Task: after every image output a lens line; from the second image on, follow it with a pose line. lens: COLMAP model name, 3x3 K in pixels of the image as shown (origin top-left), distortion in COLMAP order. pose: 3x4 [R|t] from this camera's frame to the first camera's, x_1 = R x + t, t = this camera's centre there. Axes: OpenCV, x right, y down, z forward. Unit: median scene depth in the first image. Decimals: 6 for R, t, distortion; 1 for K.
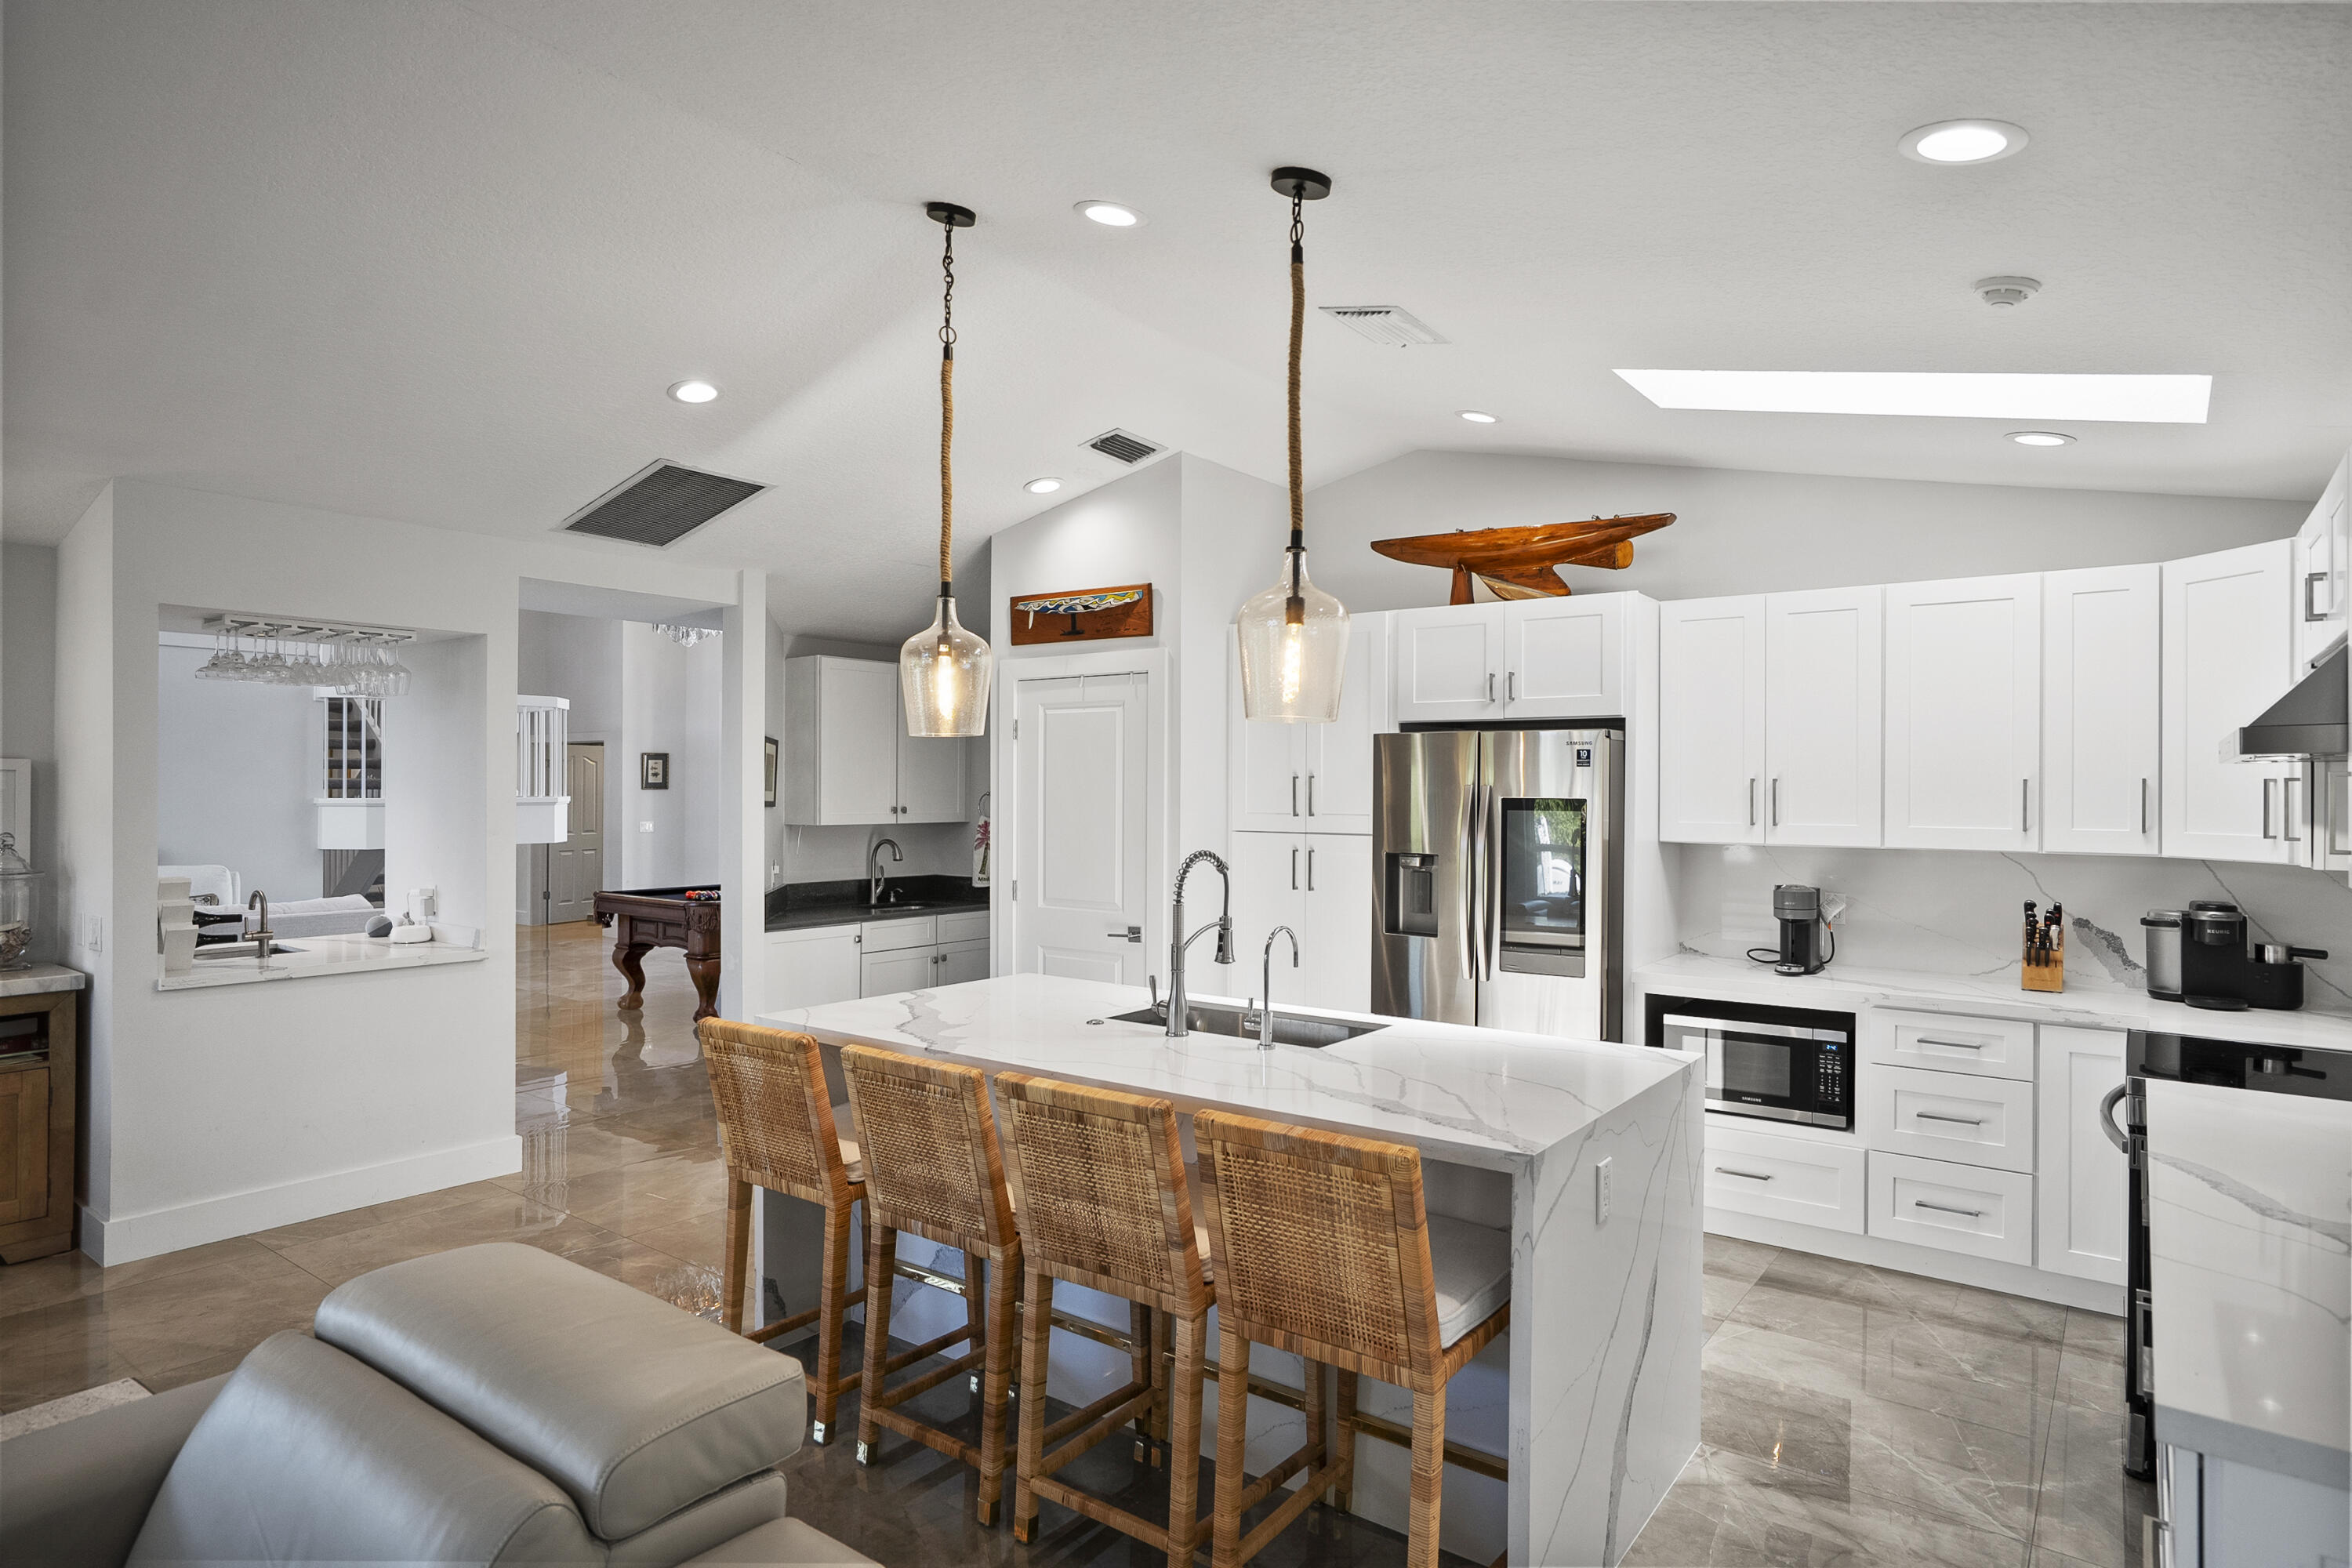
lens RADIAL K [[1286.7, 0, 1185.3], [0, 1286.7, 796.0], [0, 0, 1]] dist [-0.023724, 0.005235]
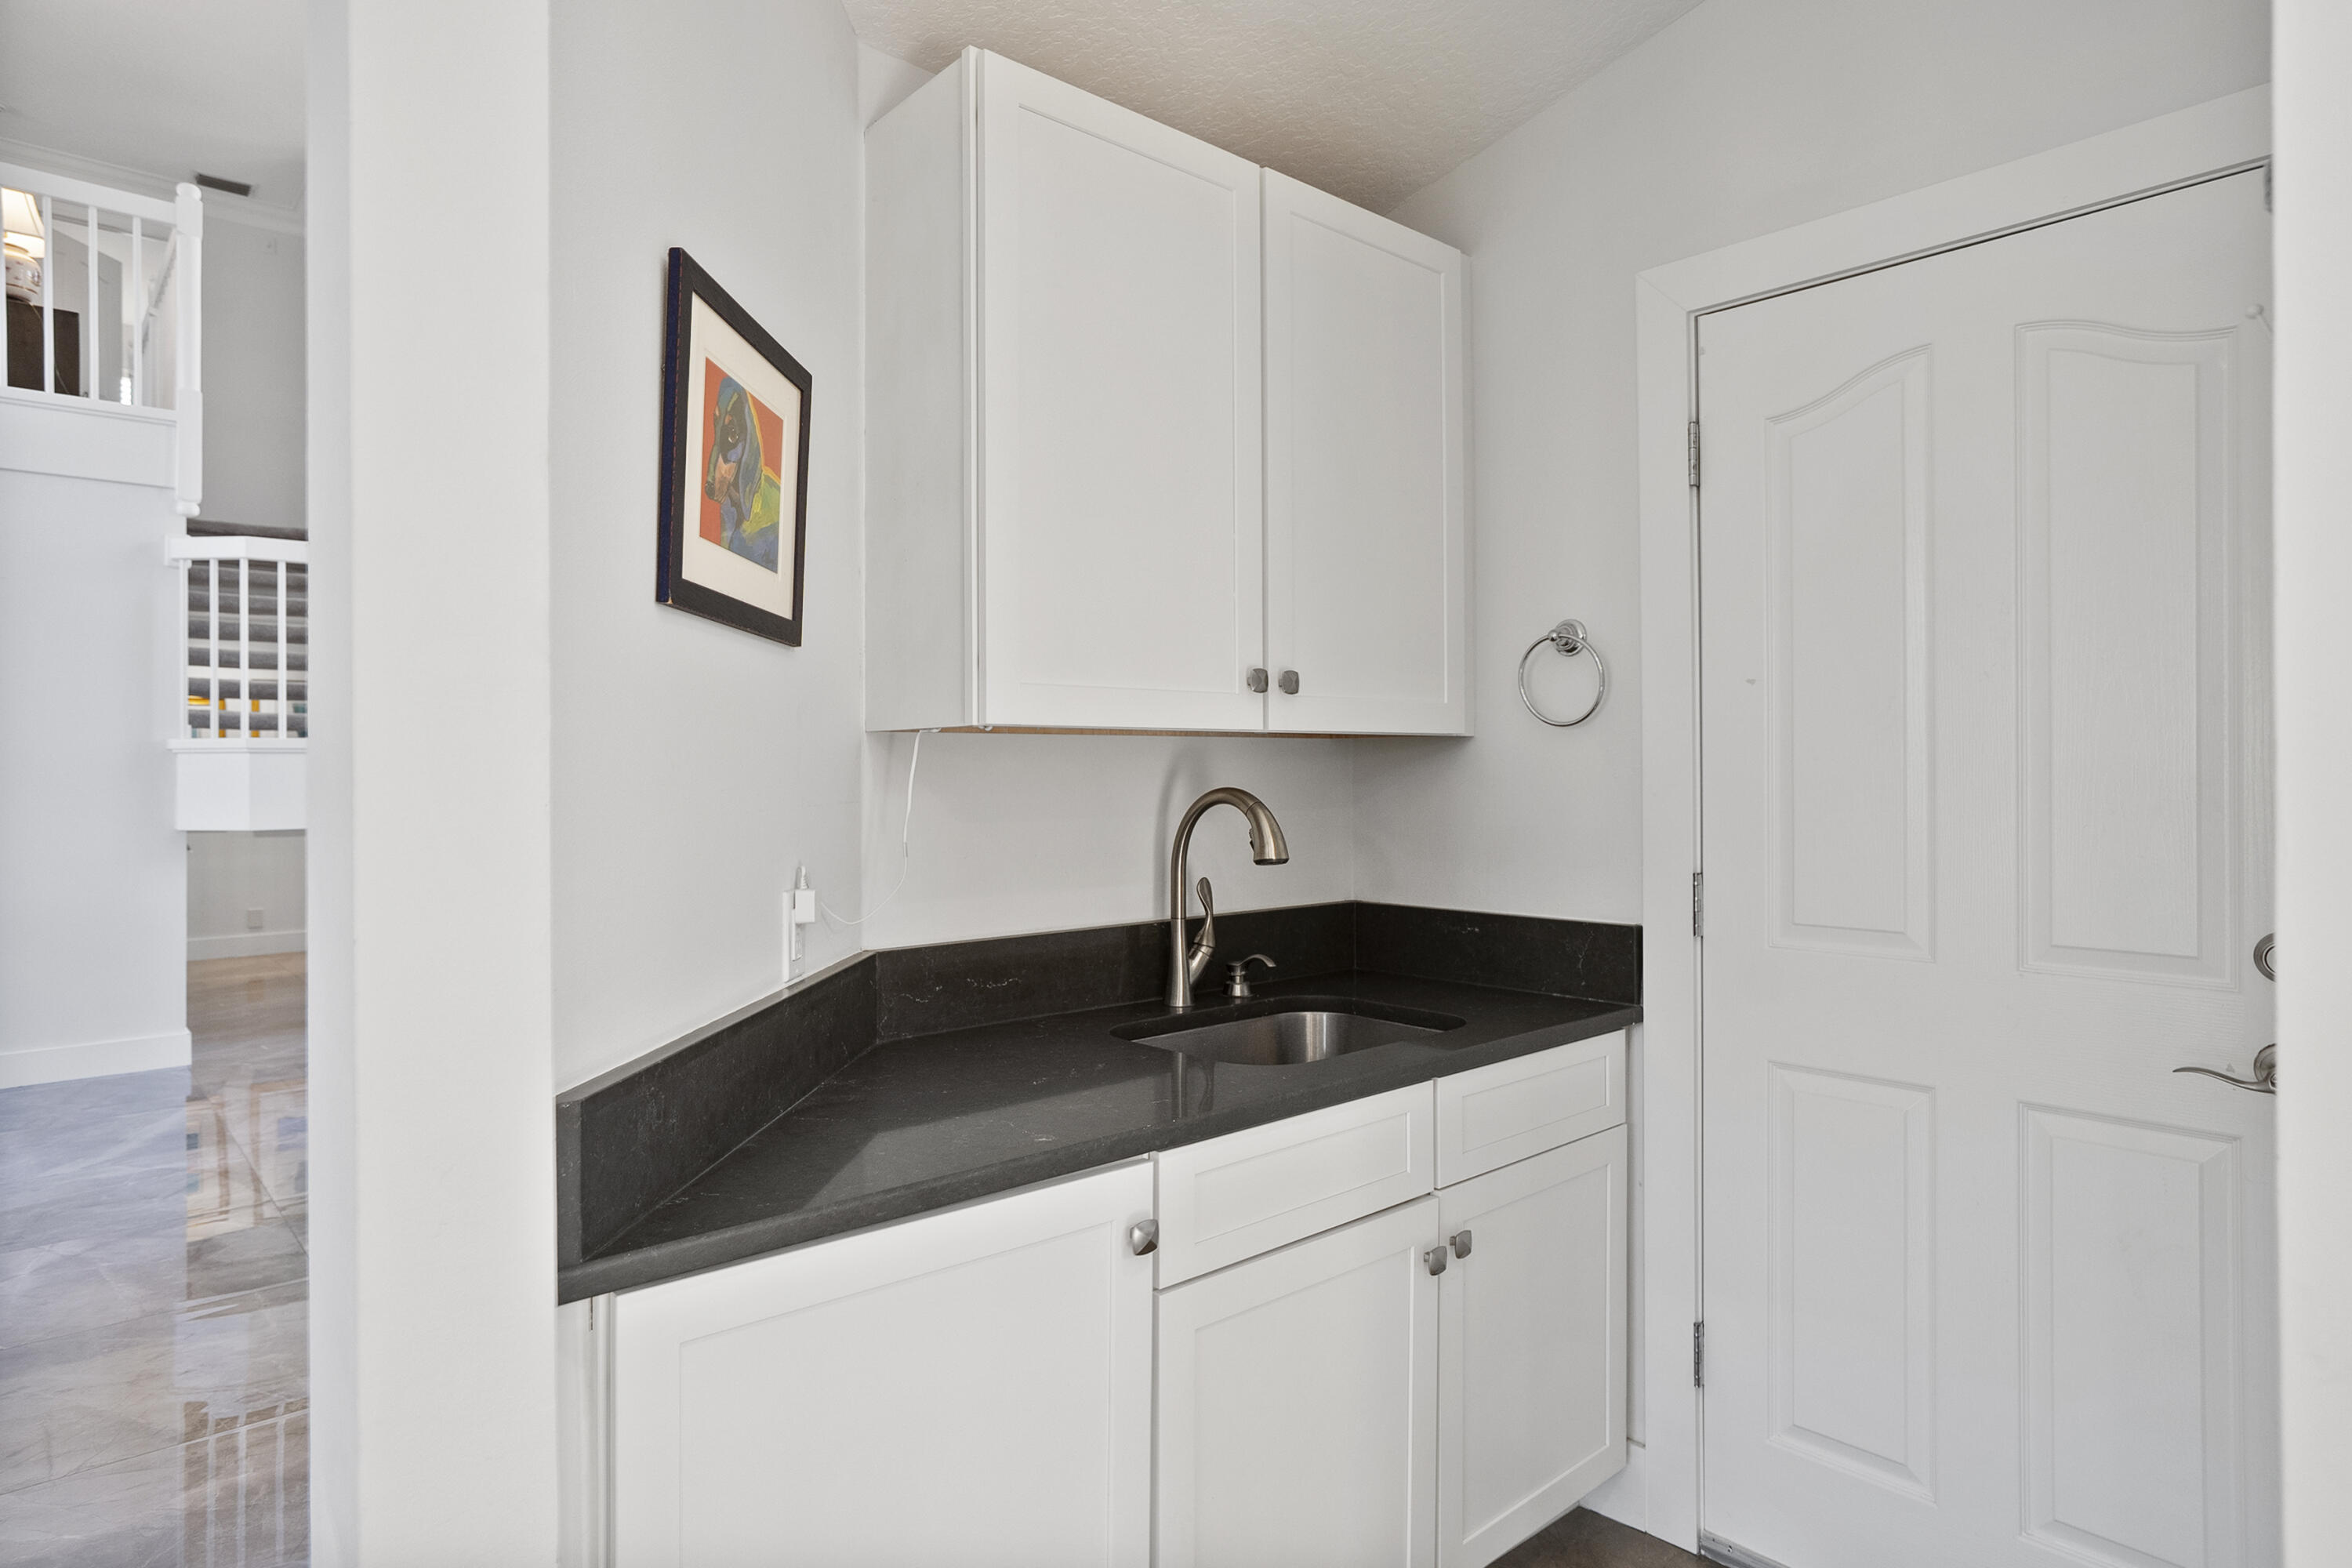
lens RADIAL K [[1286.7, 0, 1193.6], [0, 1286.7, 763.4], [0, 0, 1]] dist [-0.023724, 0.005235]
pose [[0.982337, -0.010726, -0.186813, -0.294635], [0.007935, 0.999846, -0.015684, 0.051964], [0.186952, 0.013925, 0.982270, 1.135093]]
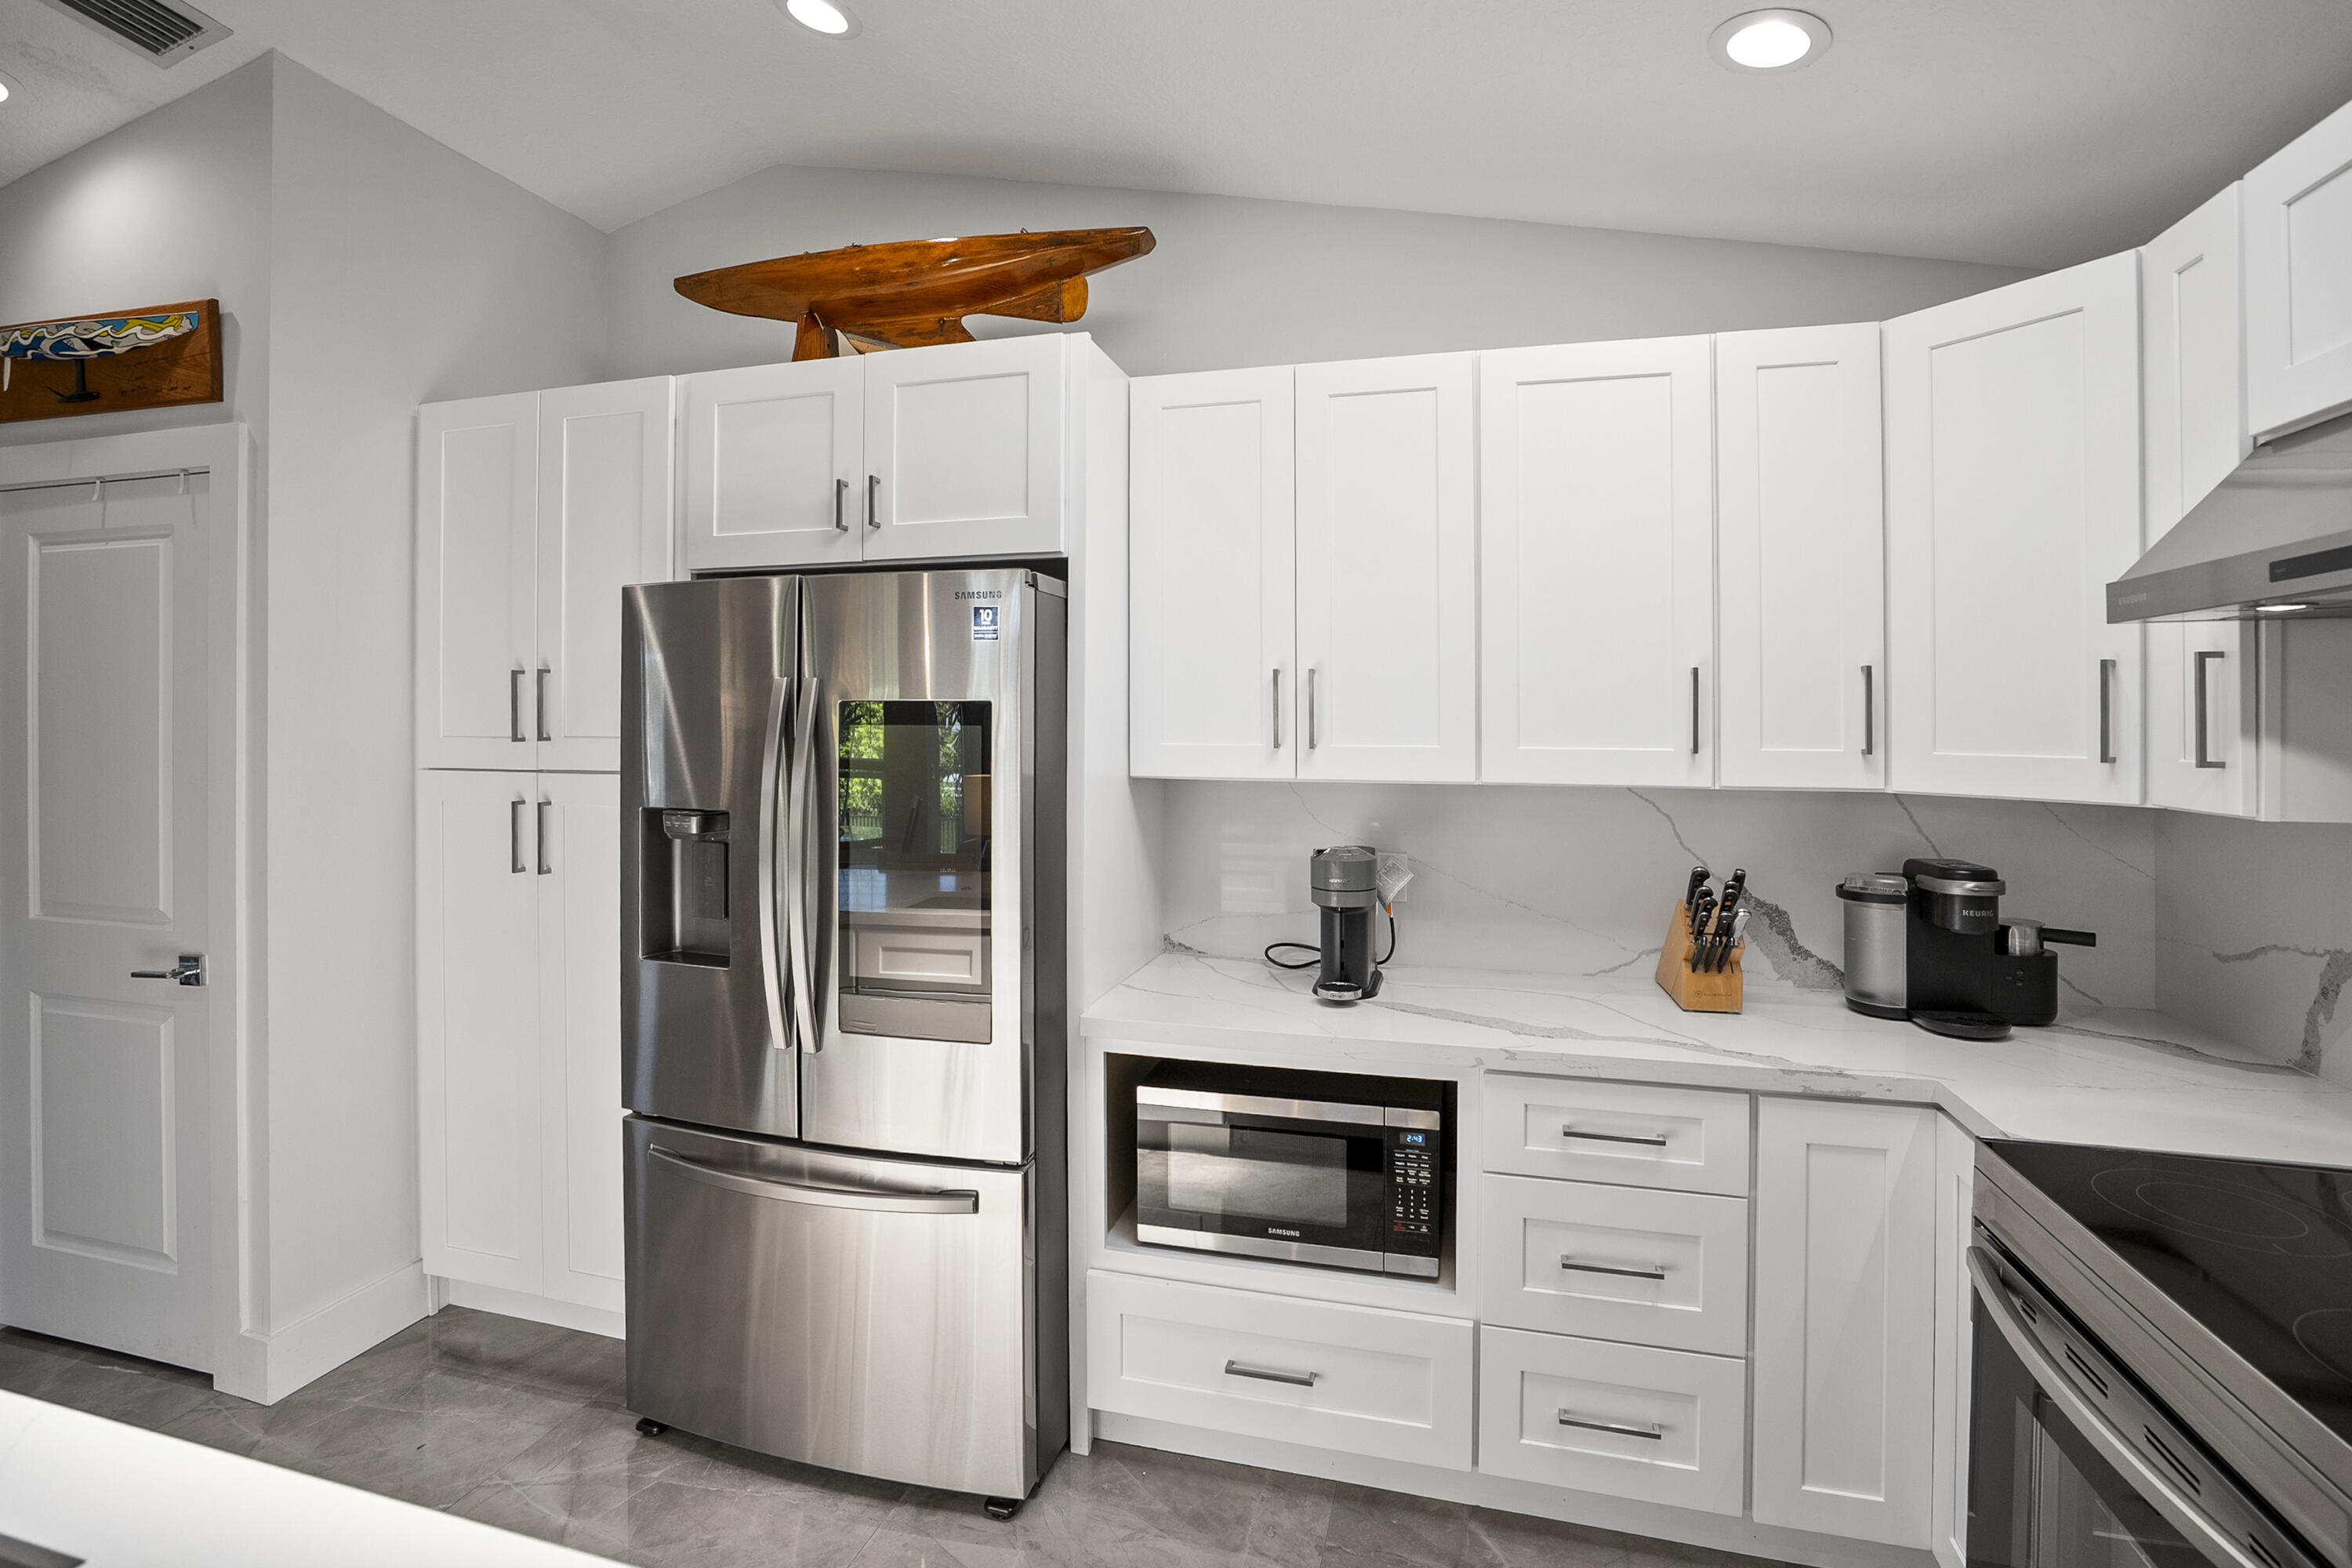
lens RADIAL K [[1099.2, 0, 1169.5], [0, 1099.2, 711.3], [0, 0, 1]] dist [-0.033303, 0.002555]
pose [[0.933402, -0.002092, 0.358827, 0.210807], [0.005208, 0.999957, -0.007718, 0.008950], [-0.358795, 0.009073, 0.933372, 0.535099]]
